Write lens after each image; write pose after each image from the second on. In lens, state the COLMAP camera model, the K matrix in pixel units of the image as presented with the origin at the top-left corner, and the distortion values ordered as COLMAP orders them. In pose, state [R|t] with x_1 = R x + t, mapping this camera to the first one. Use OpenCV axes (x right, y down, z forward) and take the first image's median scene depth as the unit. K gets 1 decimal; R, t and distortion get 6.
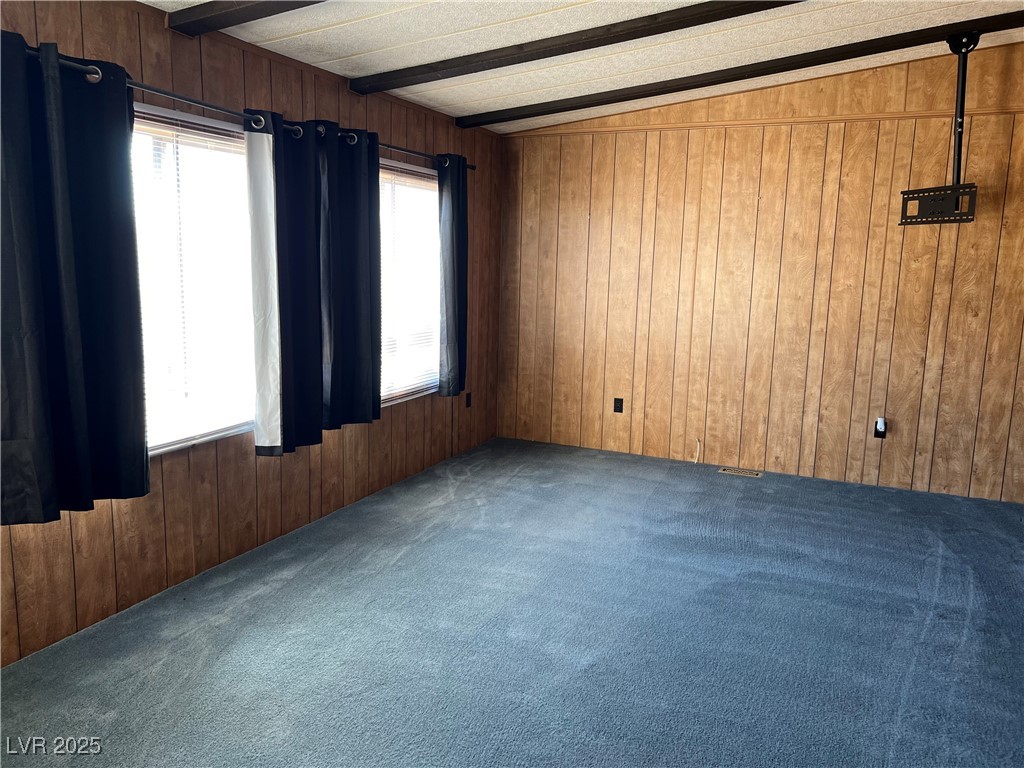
lens RADIAL K [[771.8, 0, 502.0], [0, 771.8, 381.4], [0, 0, 1]] dist [0.026821, -0.026045]
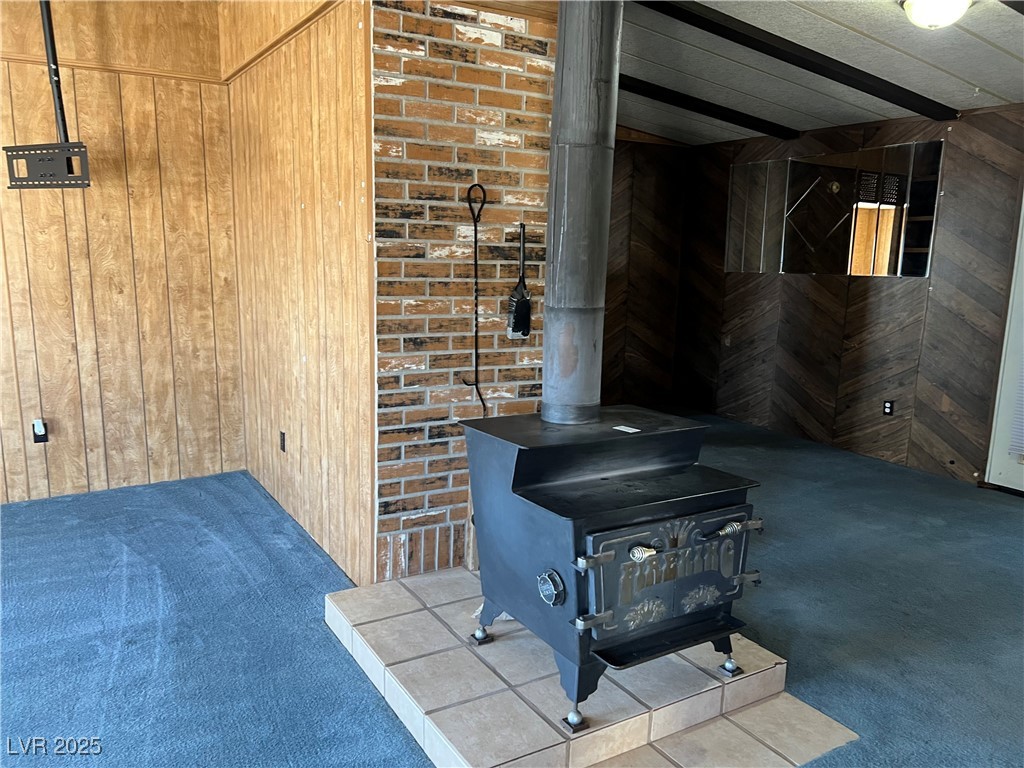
lens RADIAL K [[771.8, 0, 503.5], [0, 771.8, 390.9], [0, 0, 1]] dist [0.026821, -0.026045]
pose [[0.561885, -0.165848, 0.810420, 0.096860], [0.130067, 0.985222, 0.111442, -0.012524], [-0.816926, 0.042791, 0.575153, 0.099256]]
